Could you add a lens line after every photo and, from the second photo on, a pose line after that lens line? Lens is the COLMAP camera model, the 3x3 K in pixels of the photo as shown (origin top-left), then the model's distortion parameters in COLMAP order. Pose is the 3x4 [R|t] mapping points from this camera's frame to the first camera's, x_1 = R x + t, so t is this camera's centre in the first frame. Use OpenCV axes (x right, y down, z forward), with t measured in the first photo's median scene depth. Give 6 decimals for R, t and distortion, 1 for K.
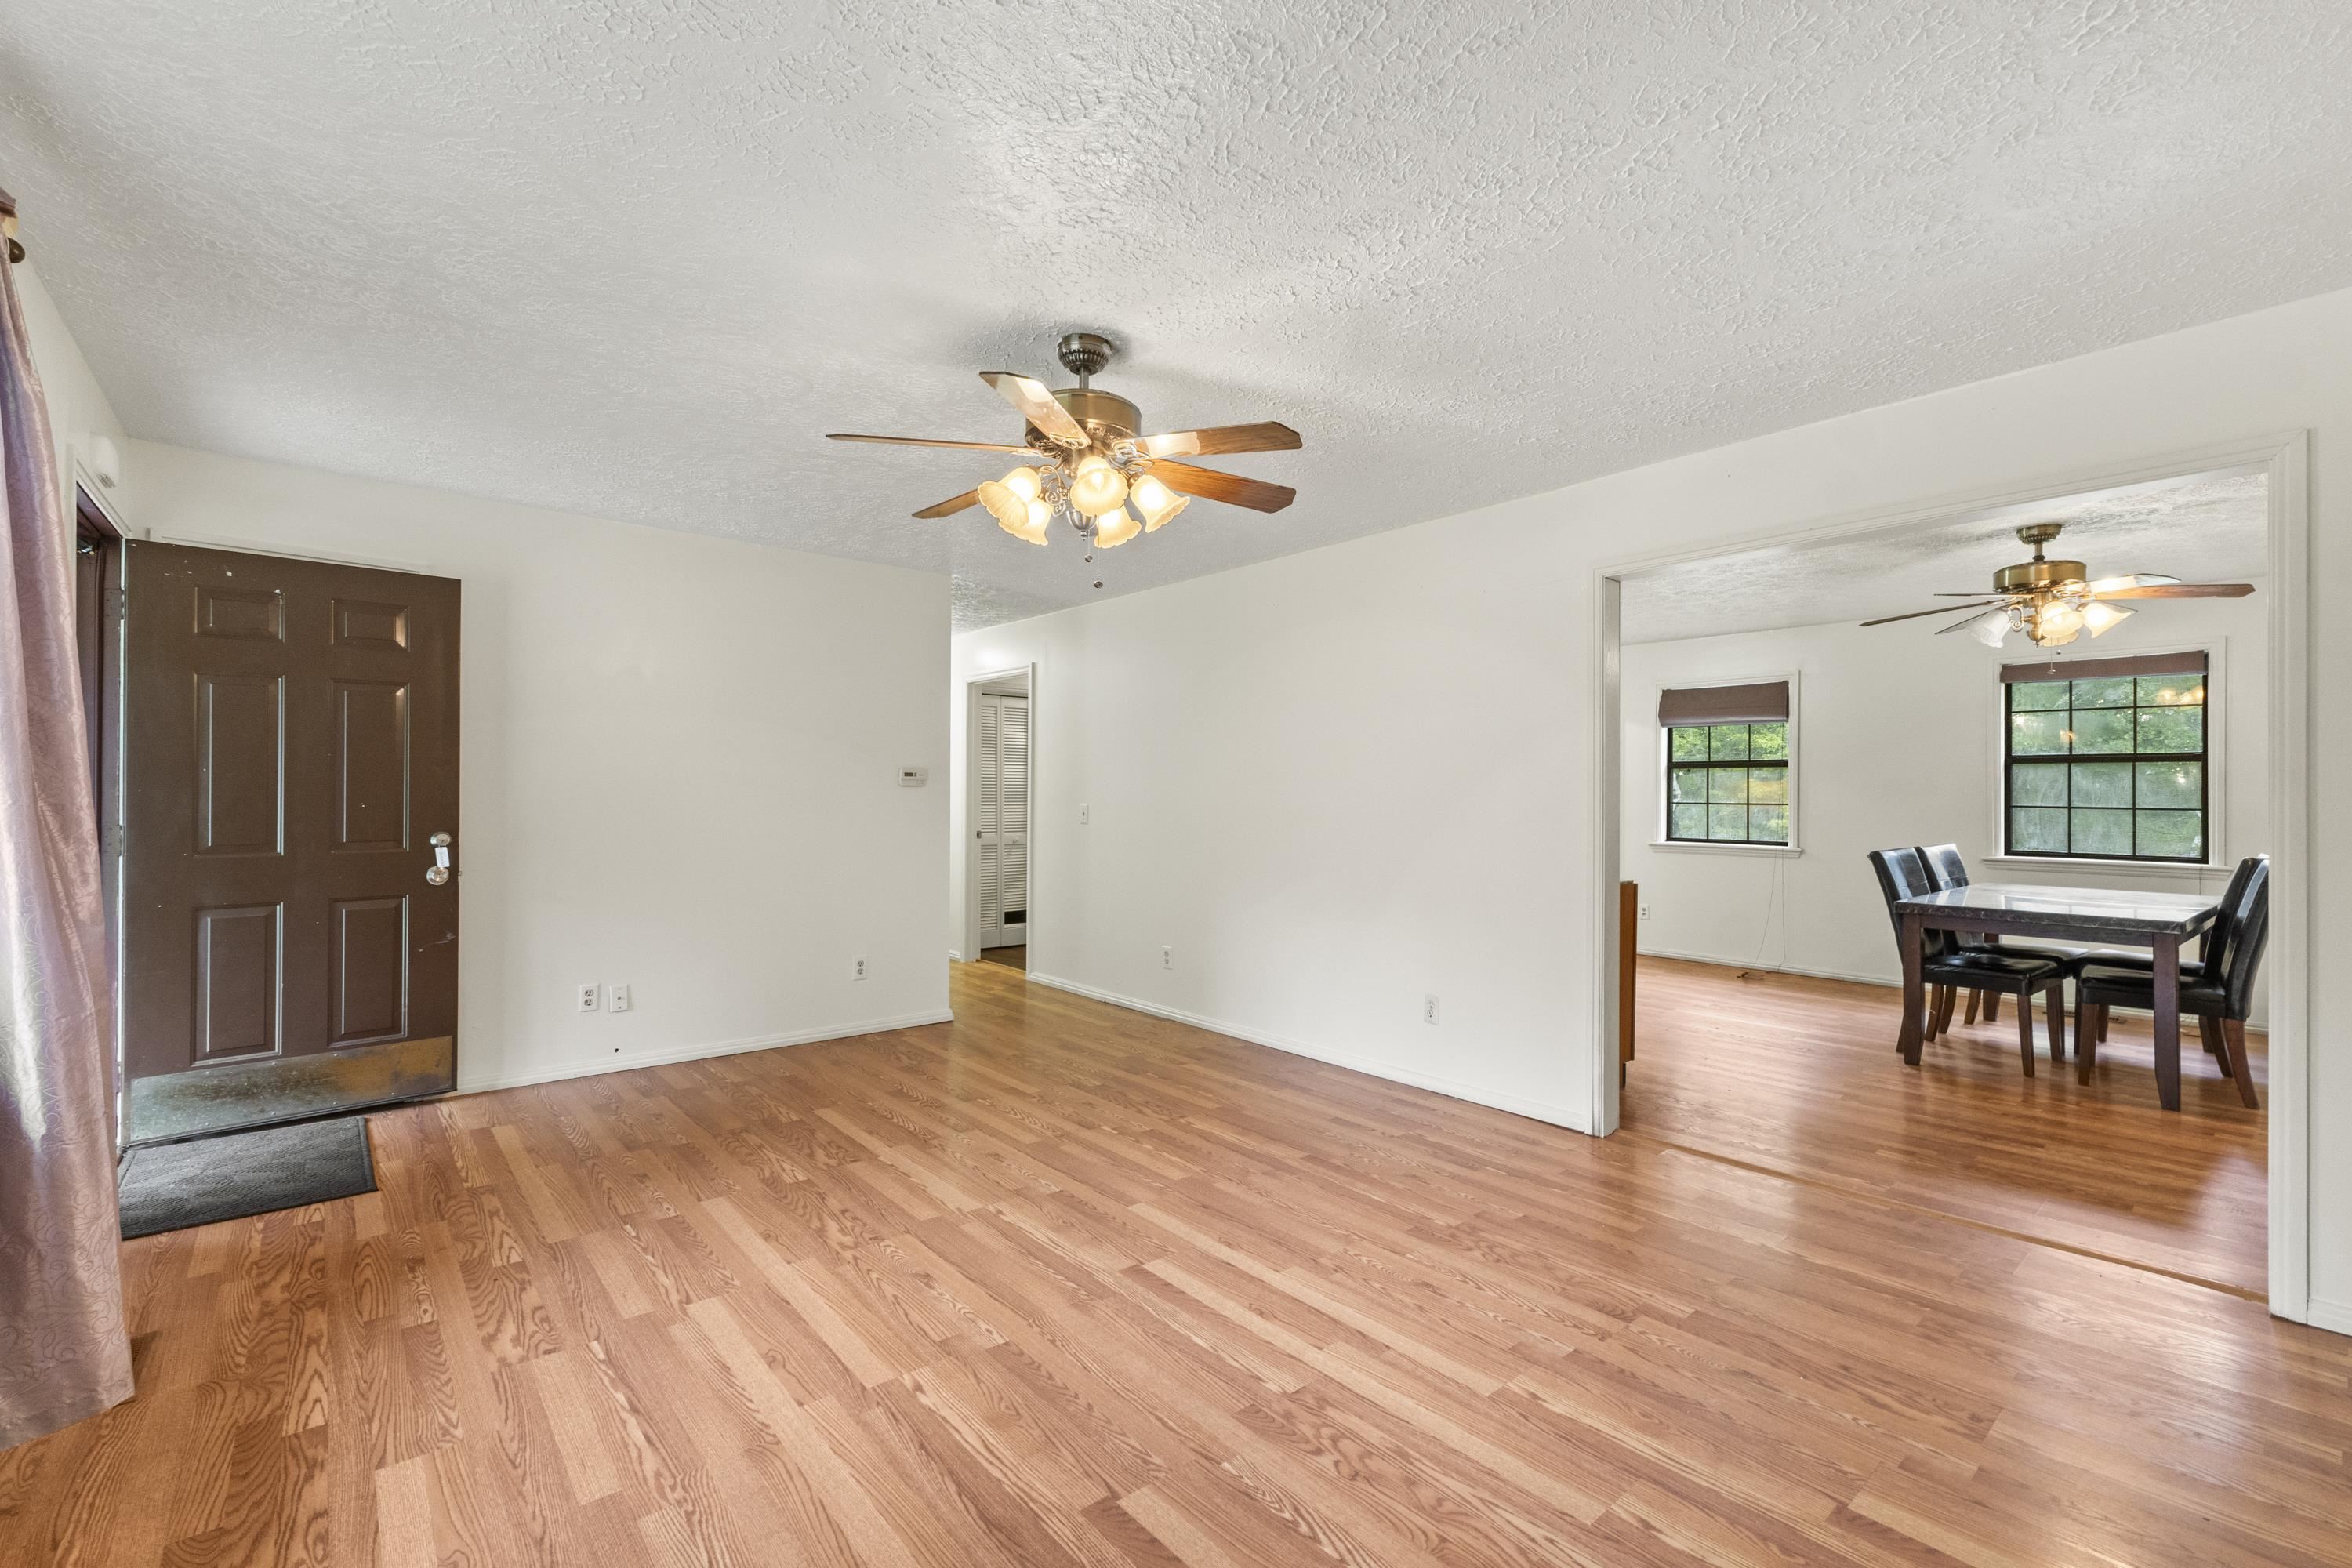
lens RADIAL K [[1038.6, 0, 1176.0], [0, 1038.6, 784.0], [0, 0, 1]] dist [0.001446, 0.000321]
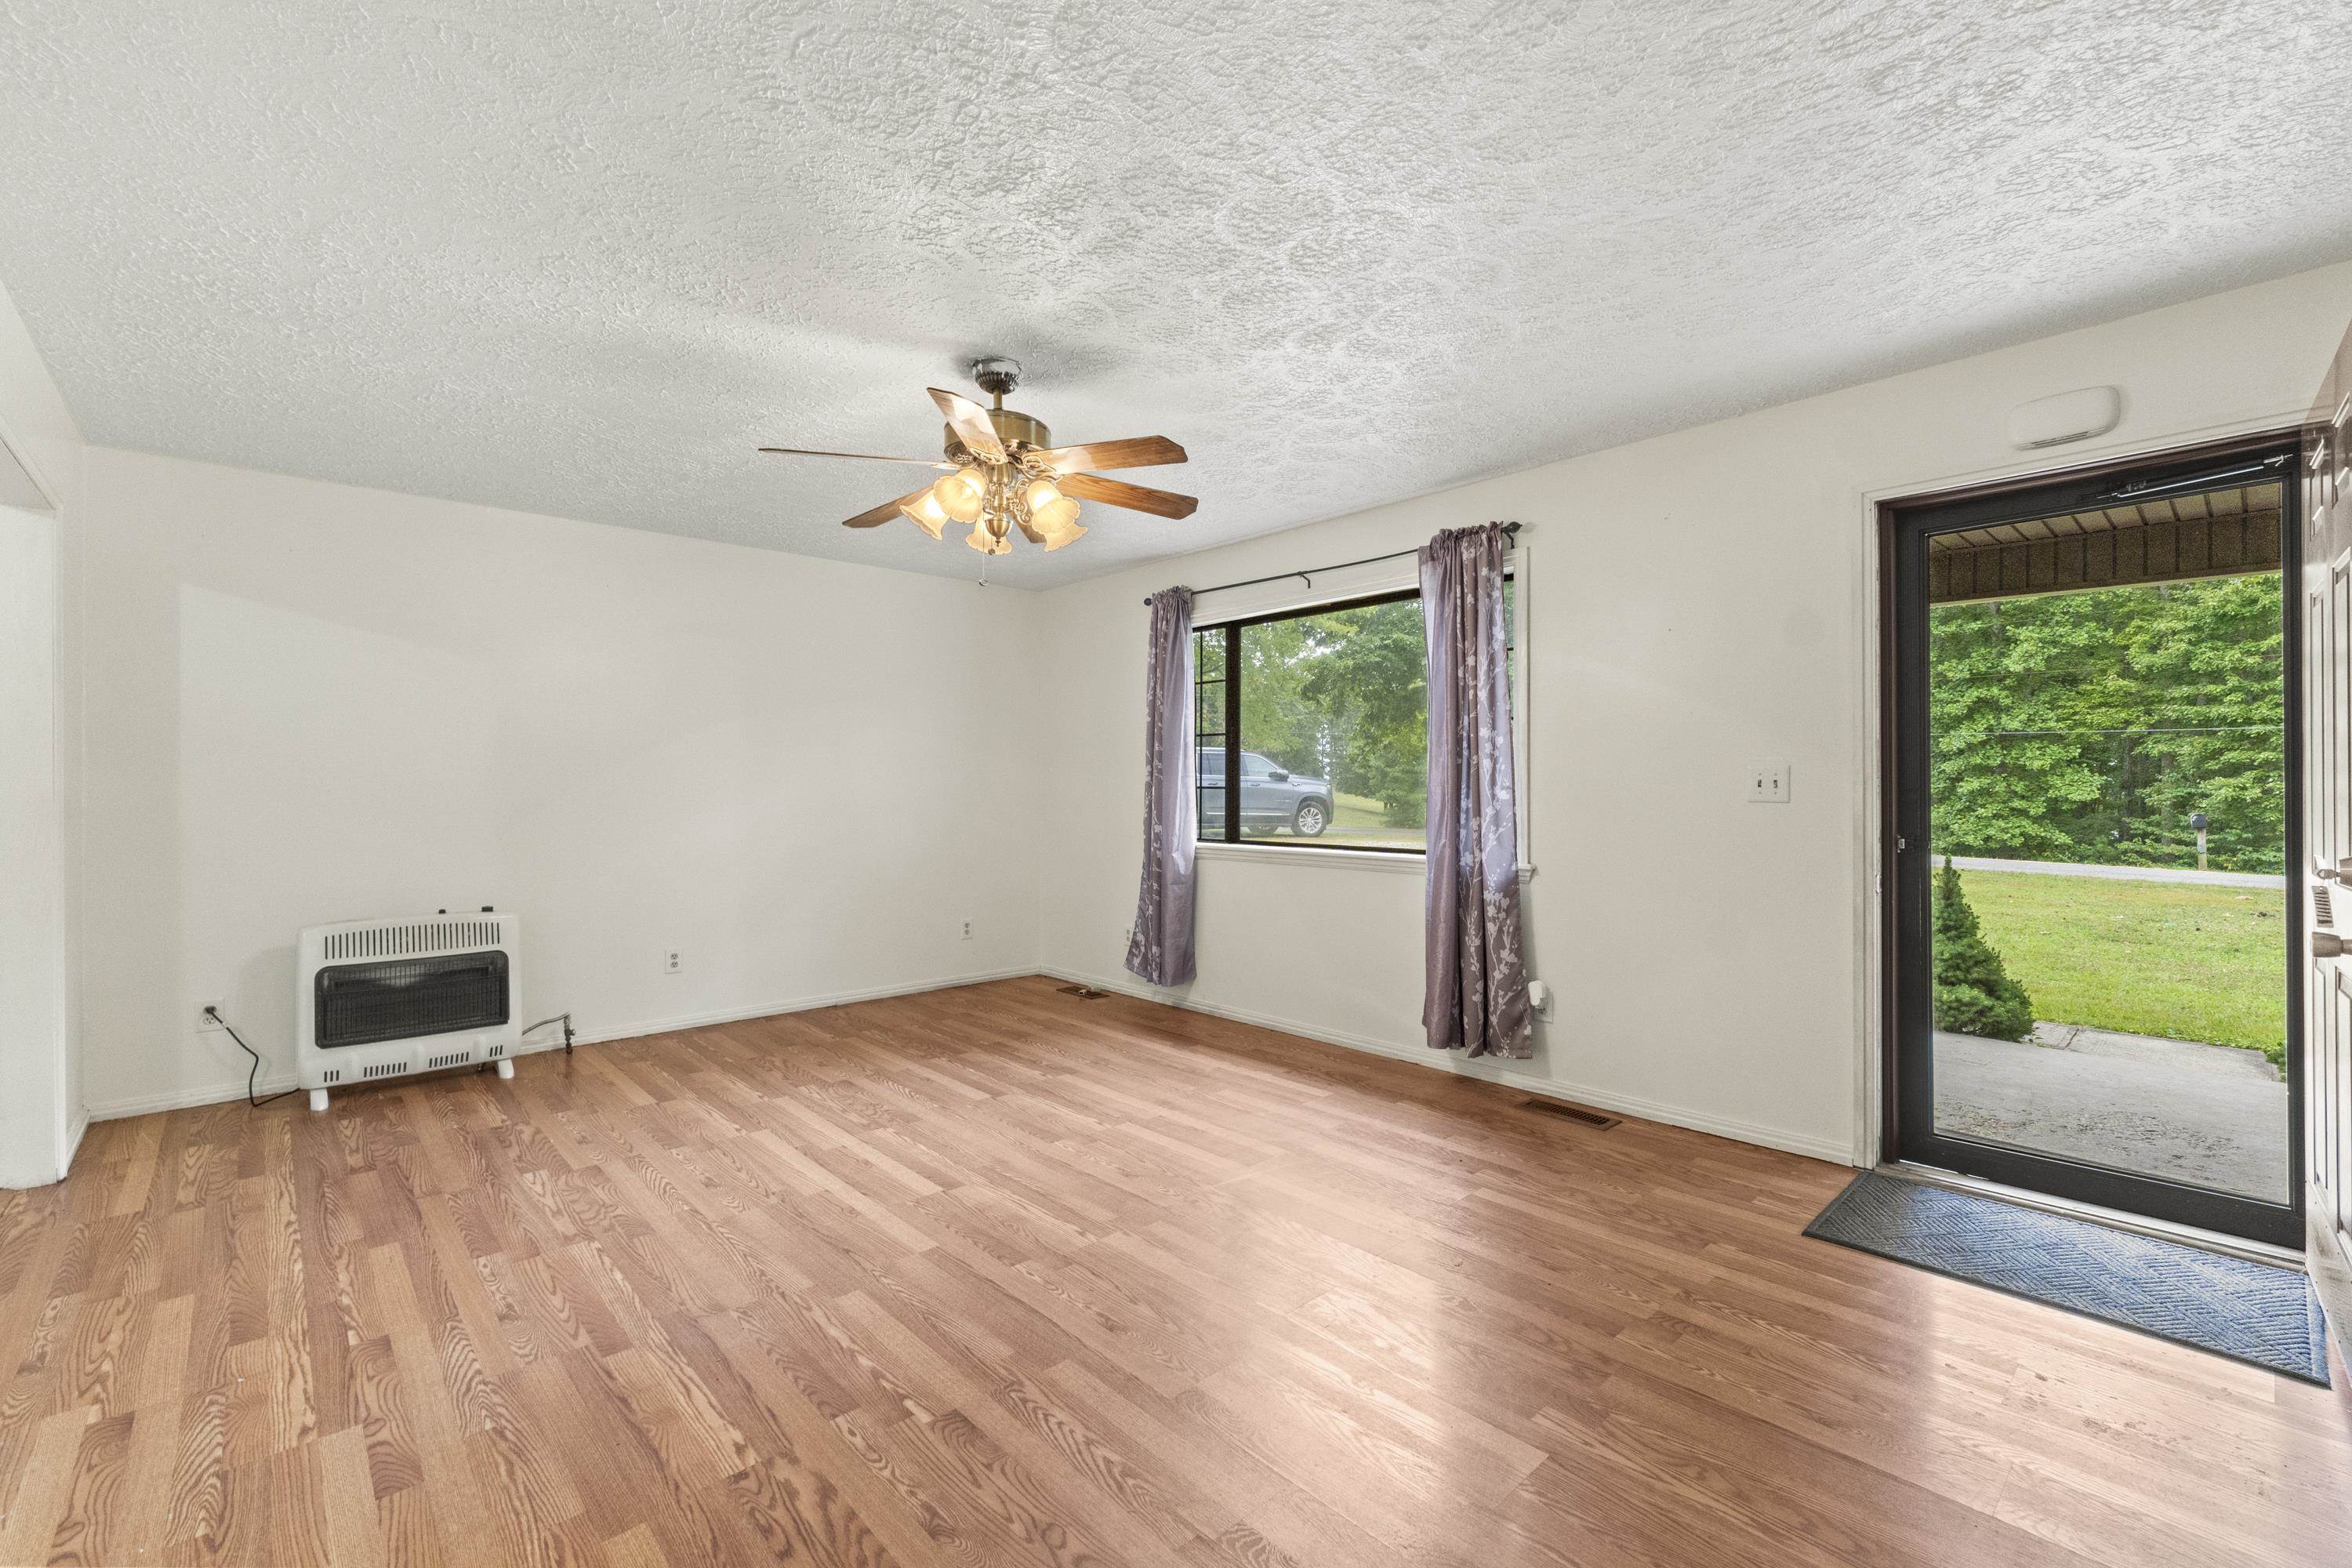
lens RADIAL K [[1038.6, 0, 1176.0], [0, 1038.6, 784.0], [0, 0, 1]] dist [0.001446, 0.000321]
pose [[-0.999373, -0.004559, -0.035110, -0.235293], [-0.003936, 0.999834, -0.017798, 0.034929], [0.035186, -0.017648, -0.999225, 2.067440]]
